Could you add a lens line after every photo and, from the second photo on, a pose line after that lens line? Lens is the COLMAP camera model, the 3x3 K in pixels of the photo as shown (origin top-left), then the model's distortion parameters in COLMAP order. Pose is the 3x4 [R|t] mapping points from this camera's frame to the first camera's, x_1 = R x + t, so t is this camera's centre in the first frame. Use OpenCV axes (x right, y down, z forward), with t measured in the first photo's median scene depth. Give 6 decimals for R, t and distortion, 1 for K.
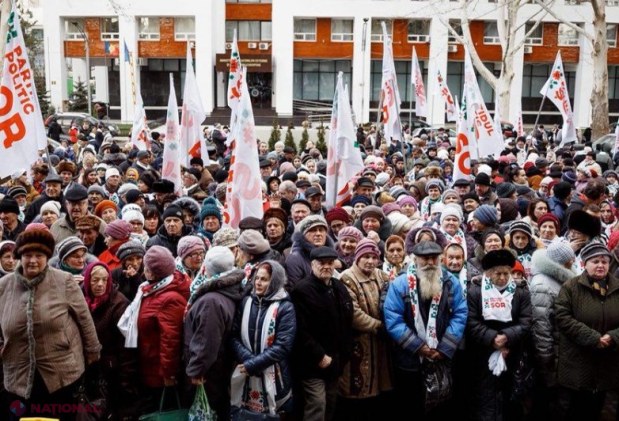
lens RADIAL K [[720.6, 0, 309.5], [0, 720.6, 210.5], [0, 0, 1]] dist [-0.097181, -0.018982]
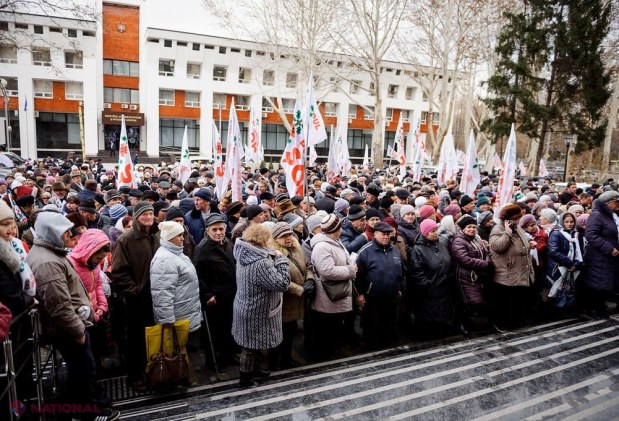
lens RADIAL K [[490.4, 0, 309.5], [0, 490.4, 210.5], [0, 0, 1]] dist [-0.054376, -0.005559]
pose [[0.894819, -0.033529, 0.445168, -0.192037], [0.042685, 0.999033, -0.010557, -0.002181], [-0.444383, 0.028448, 0.895385, 0.000267]]
